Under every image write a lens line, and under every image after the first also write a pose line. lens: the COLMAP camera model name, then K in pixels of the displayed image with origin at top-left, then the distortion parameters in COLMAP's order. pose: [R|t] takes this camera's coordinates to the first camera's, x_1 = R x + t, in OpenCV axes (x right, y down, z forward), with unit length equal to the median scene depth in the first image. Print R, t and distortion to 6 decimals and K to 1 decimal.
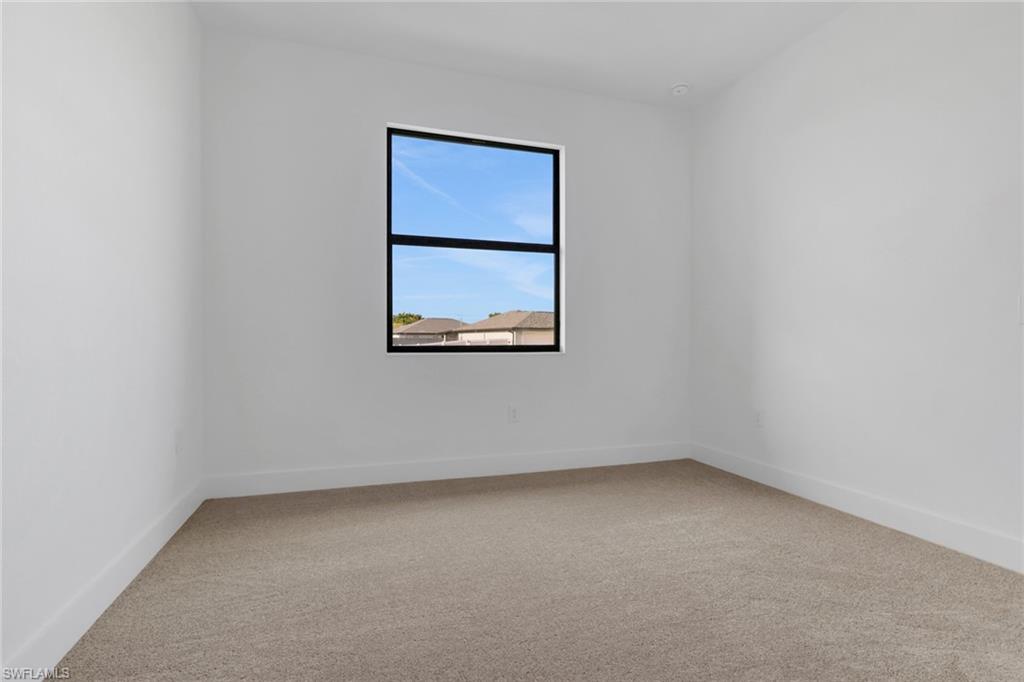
lens RADIAL K [[485.3, 0, 510.0], [0, 485.3, 333.8], [0, 0, 1]] dist [0.002614, -0.000018]
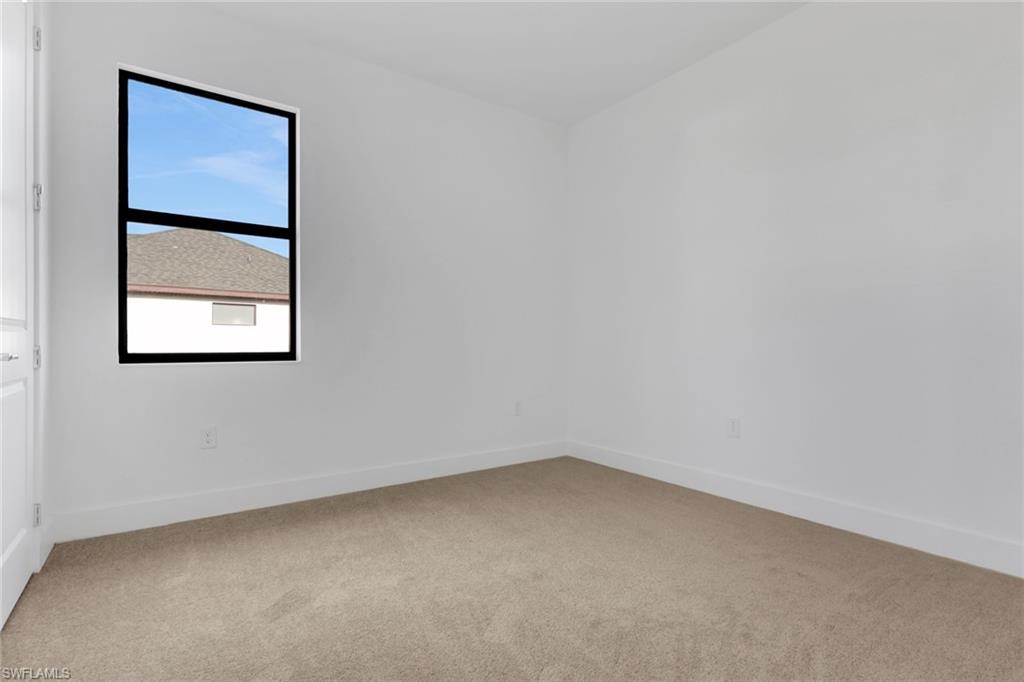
lens RADIAL K [[524.9, 0, 515.2], [0, 524.9, 335.4], [0, 0, 1]] dist [-0.006341, -0.000973]
pose [[0.940496, 0.005031, 0.339767, 0.146351], [-0.002465, 0.999965, -0.007984, 0.001436], [-0.339795, 0.006671, 0.940476, 0.044750]]
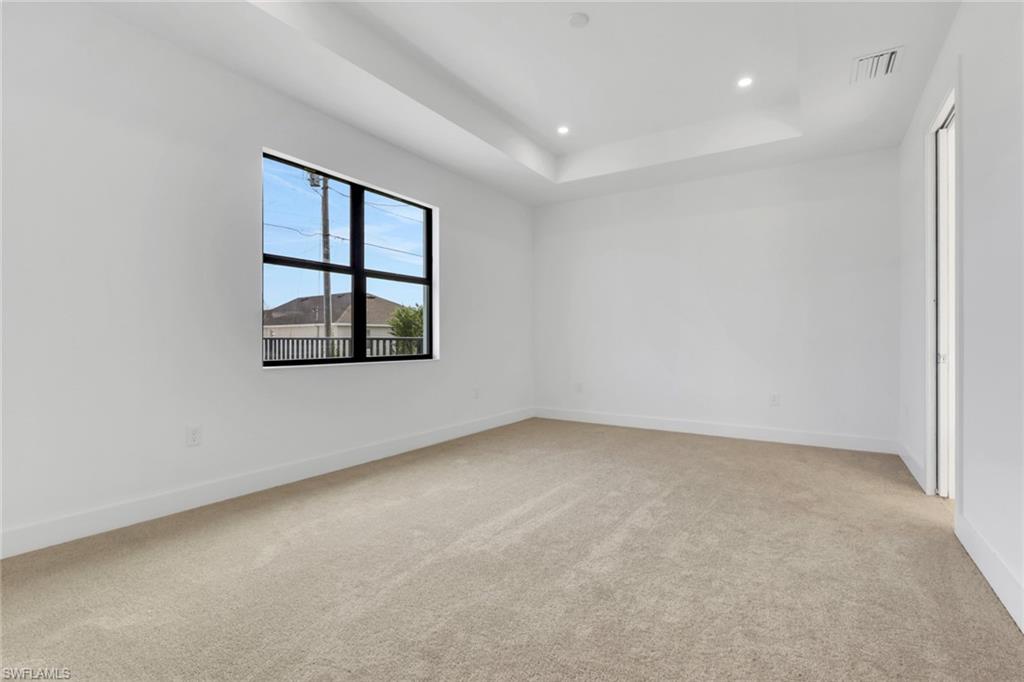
lens RADIAL K [[485.3, 0, 511.2], [0, 485.3, 341.4], [0, 0, 1]] dist [0.002614, -0.000018]
pose [[0.752884, -0.019806, 0.657856, -0.601547], [0.018903, 0.999785, 0.008467, -0.017928], [-0.657882, 0.006060, 0.753096, -0.147435]]
